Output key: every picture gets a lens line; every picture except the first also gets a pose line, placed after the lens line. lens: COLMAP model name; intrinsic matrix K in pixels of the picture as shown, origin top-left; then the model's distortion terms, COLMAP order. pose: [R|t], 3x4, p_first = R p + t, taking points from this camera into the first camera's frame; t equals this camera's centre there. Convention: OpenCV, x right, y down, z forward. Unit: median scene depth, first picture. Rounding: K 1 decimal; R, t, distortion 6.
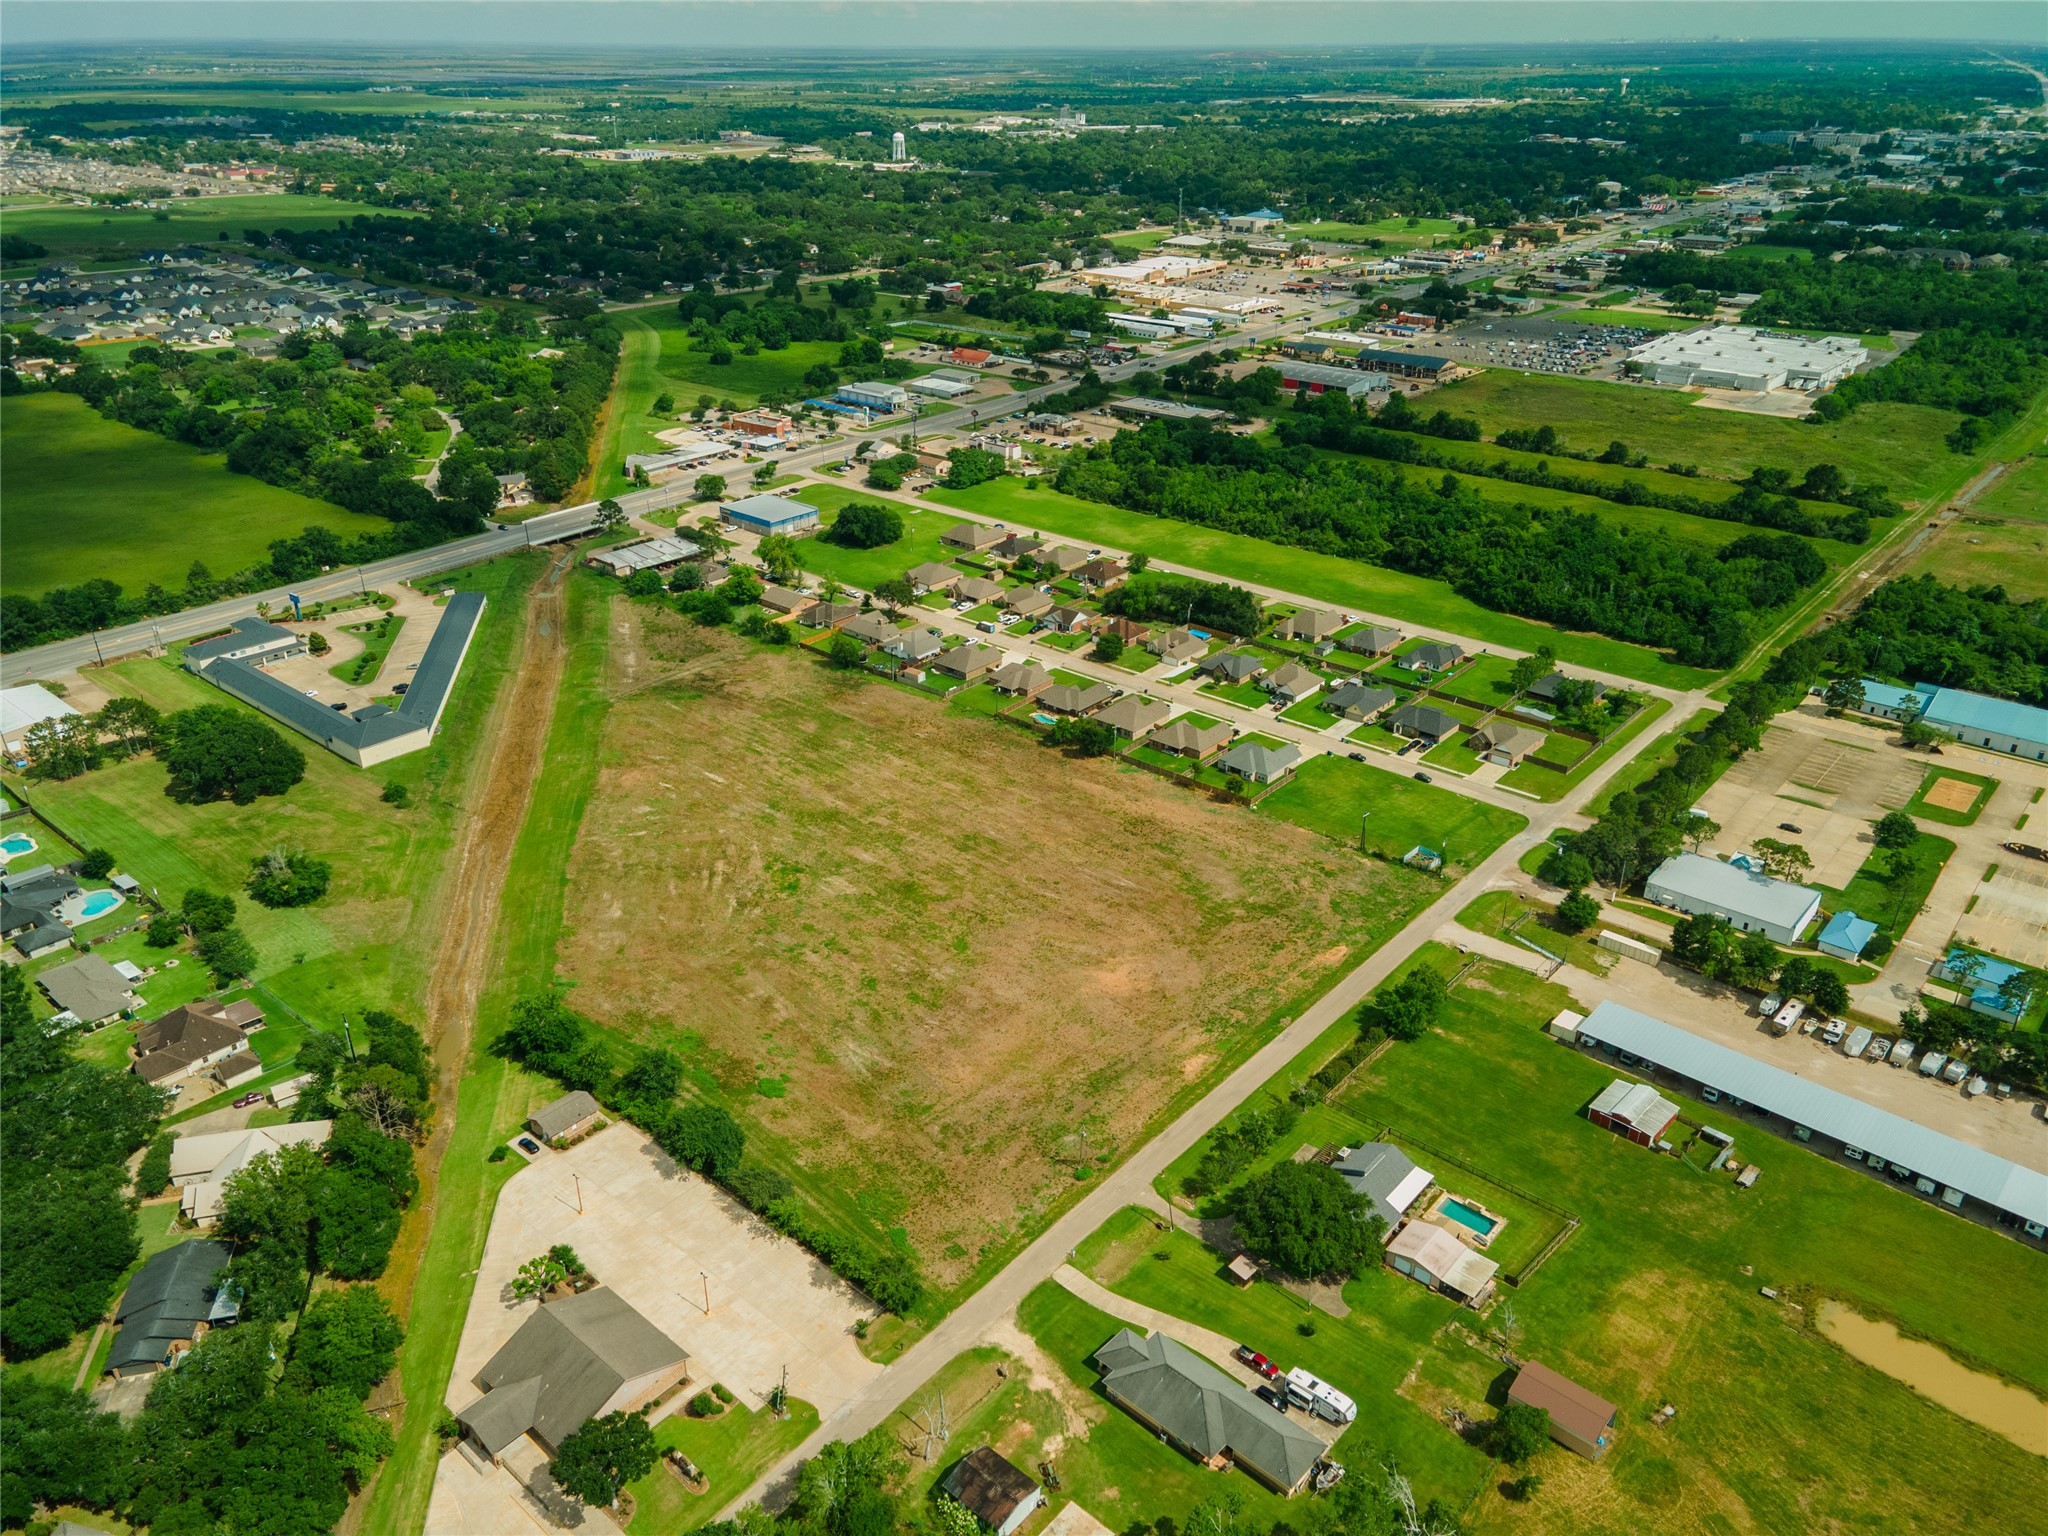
lens RADIAL K [[1499.7, 0, 1012.0], [0, 1499.7, 754.0], [0, 0, 1]] dist [0.026861, 0.044493]
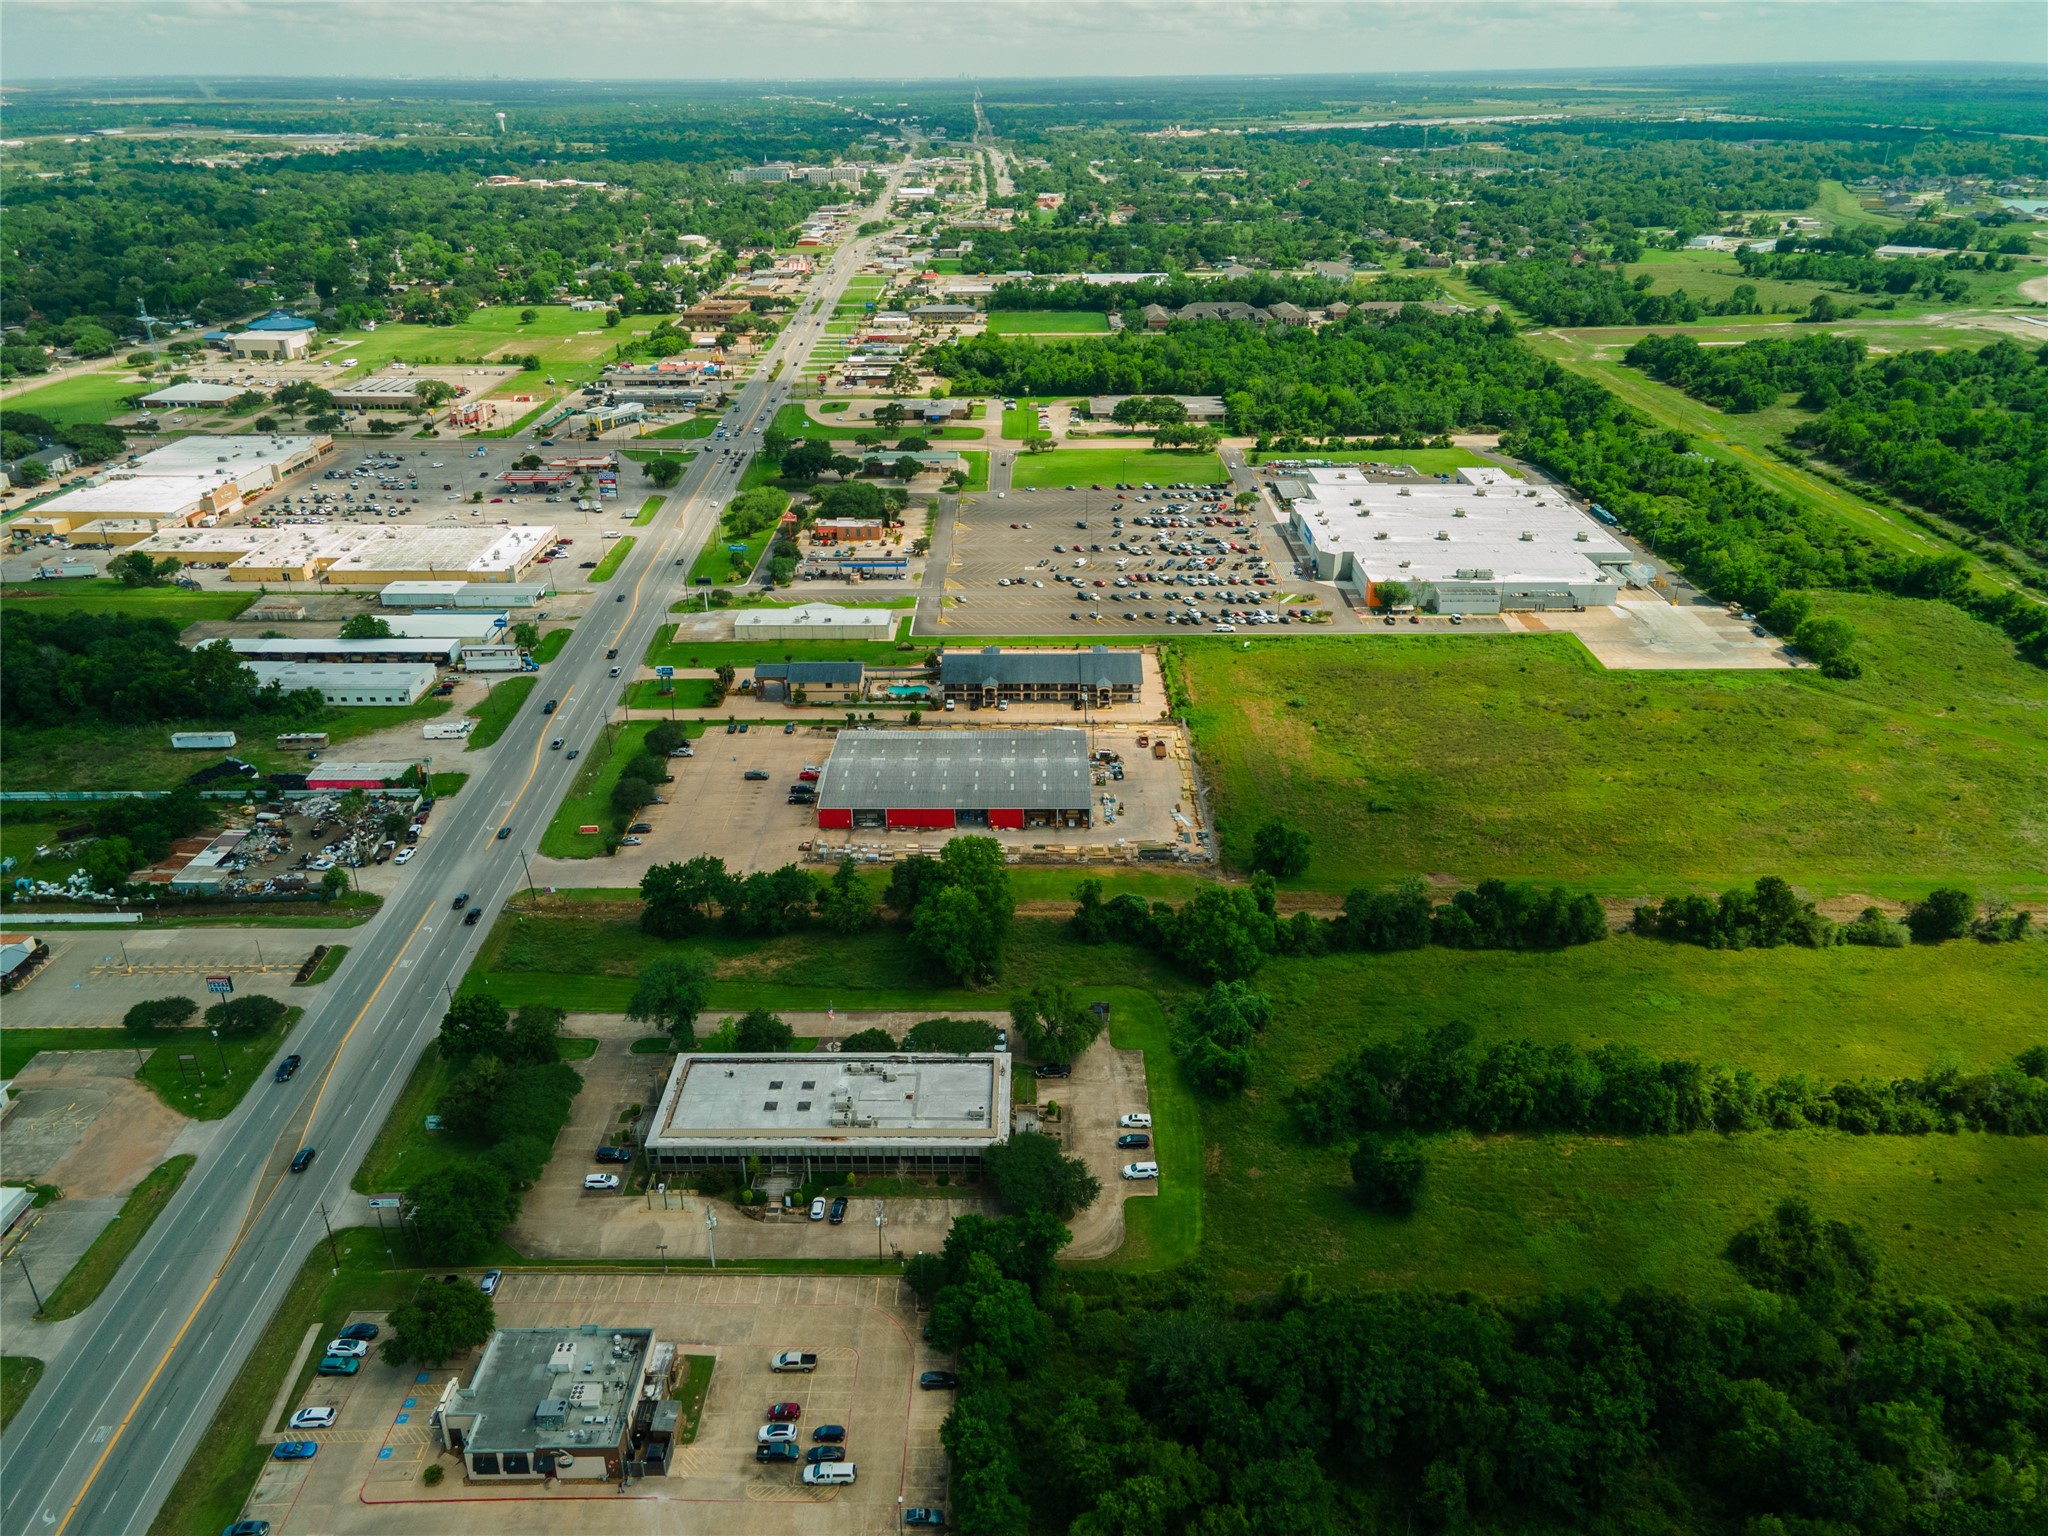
lens RADIAL K [[1499.7, 0, 1019.5], [0, 1499.7, 759.5], [0, 0, 1]] dist [0.026861, 0.044493]
pose [[0.758563, -0.276987, 0.589797, -0.057623], [0.287063, 0.954638, 0.079124, -0.540425], [-0.584959, 0.109288, 0.803666, 1.249541]]
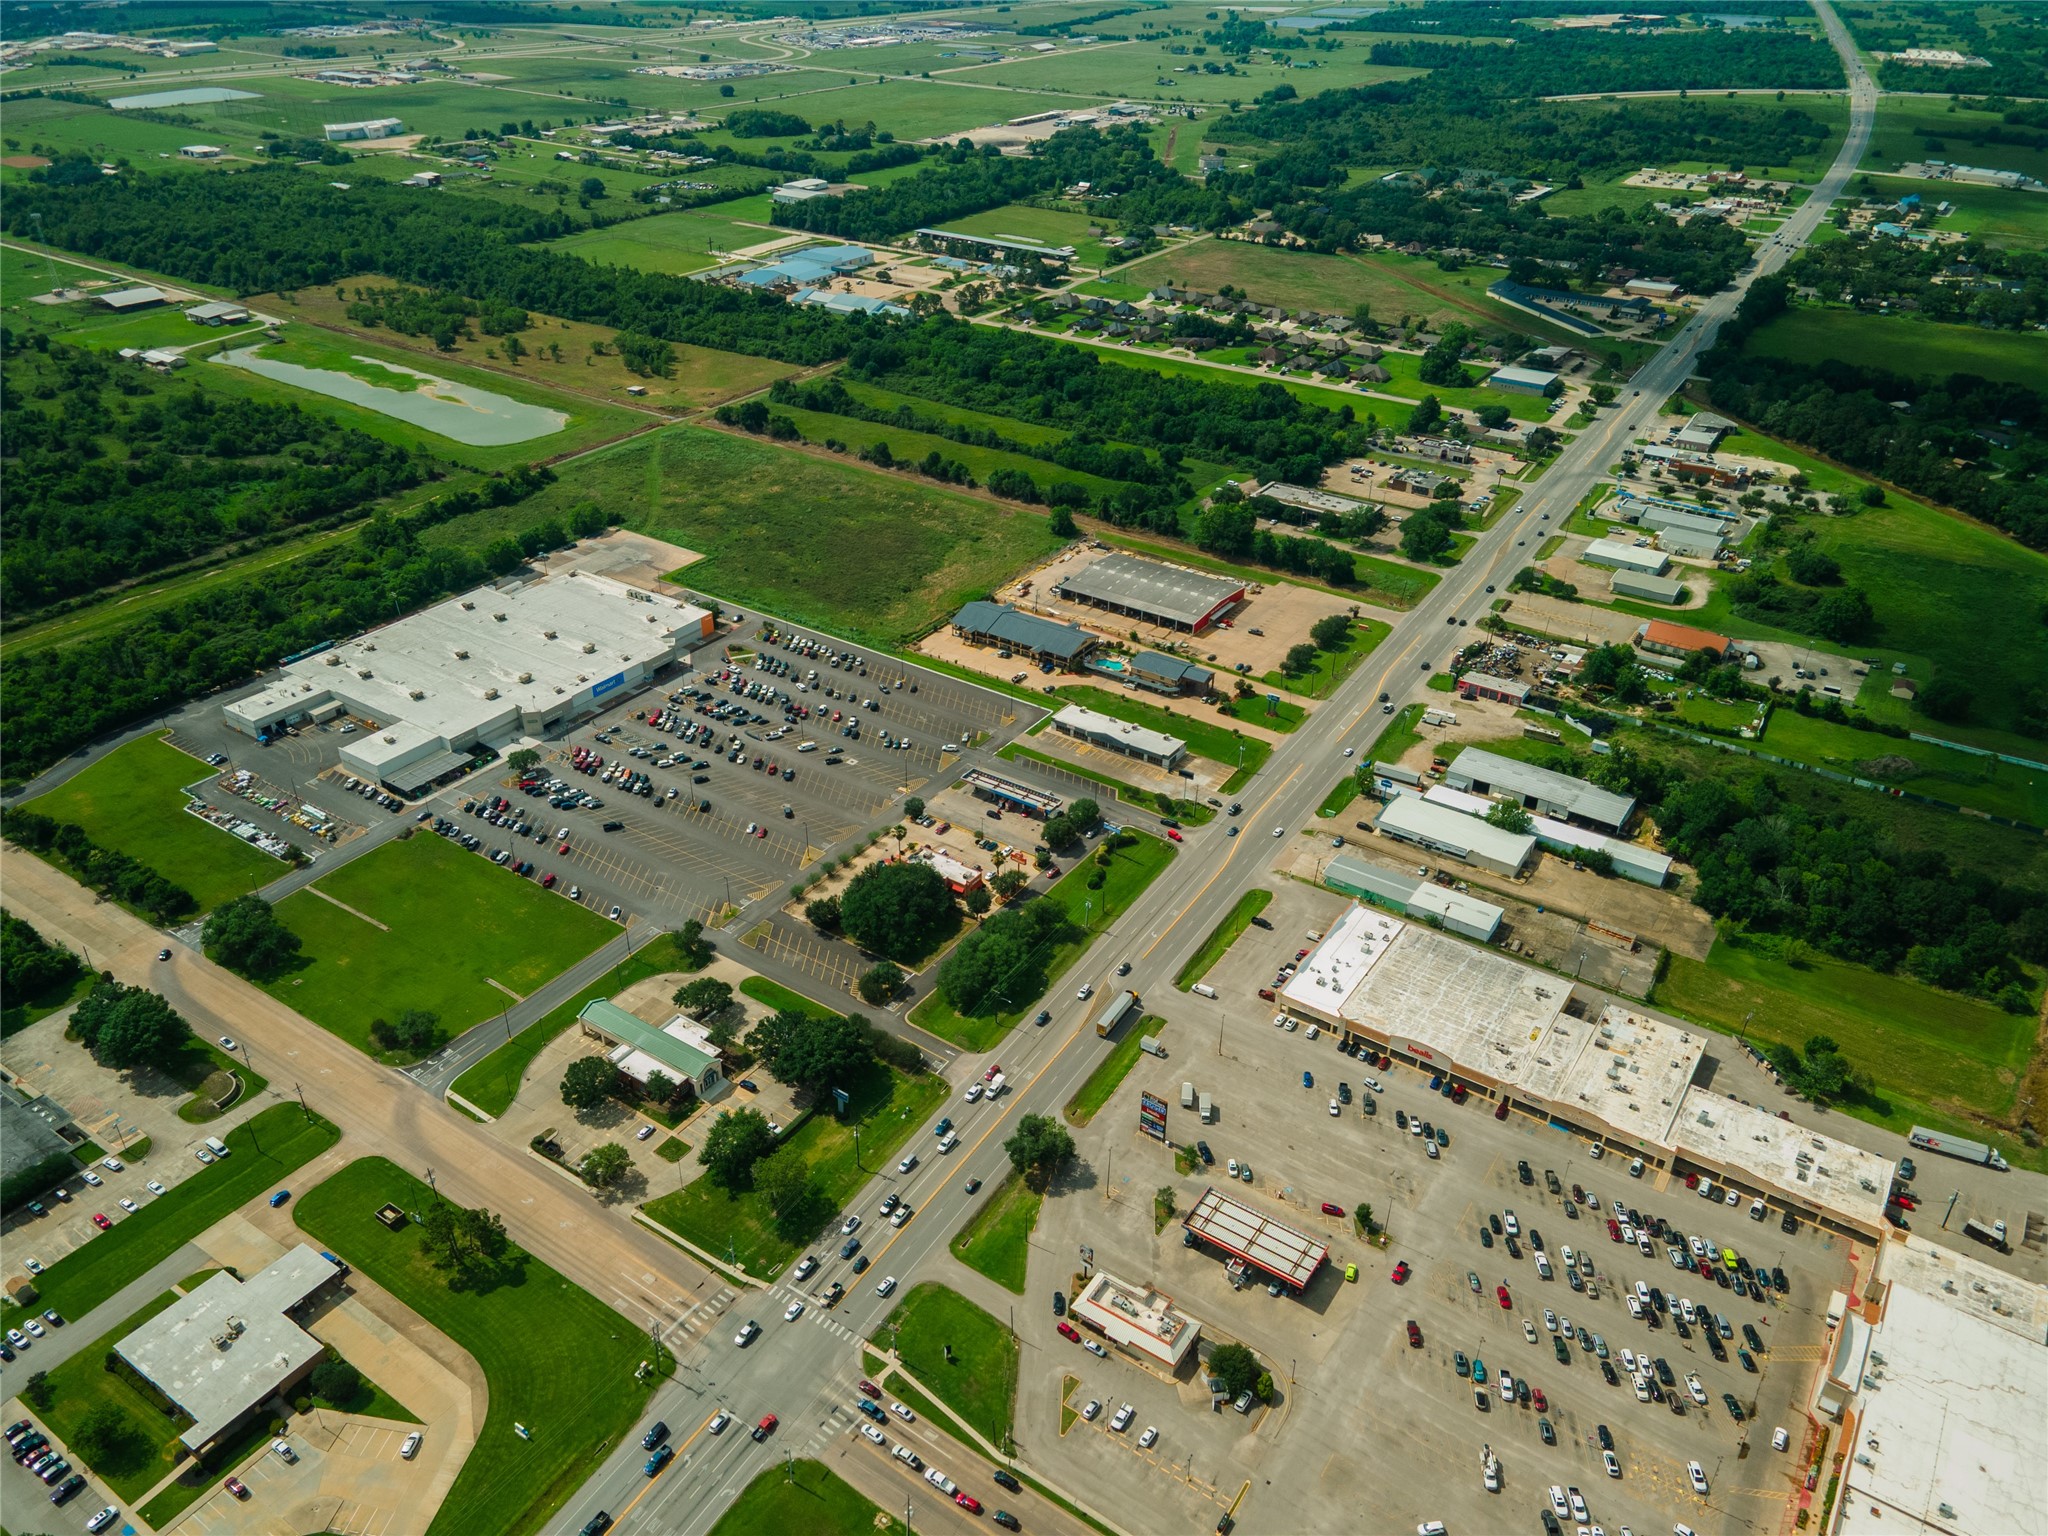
lens RADIAL K [[1499.7, 0, 1019.6], [0, 1499.7, 763.5], [0, 0, 1]] dist [0.026861, 0.044493]
pose [[-0.992371, 0.056740, -0.109456, 0.672130], [-0.059411, 0.557839, 0.827820, -1.525443], [0.108029, 0.828007, -0.550213, 2.794078]]
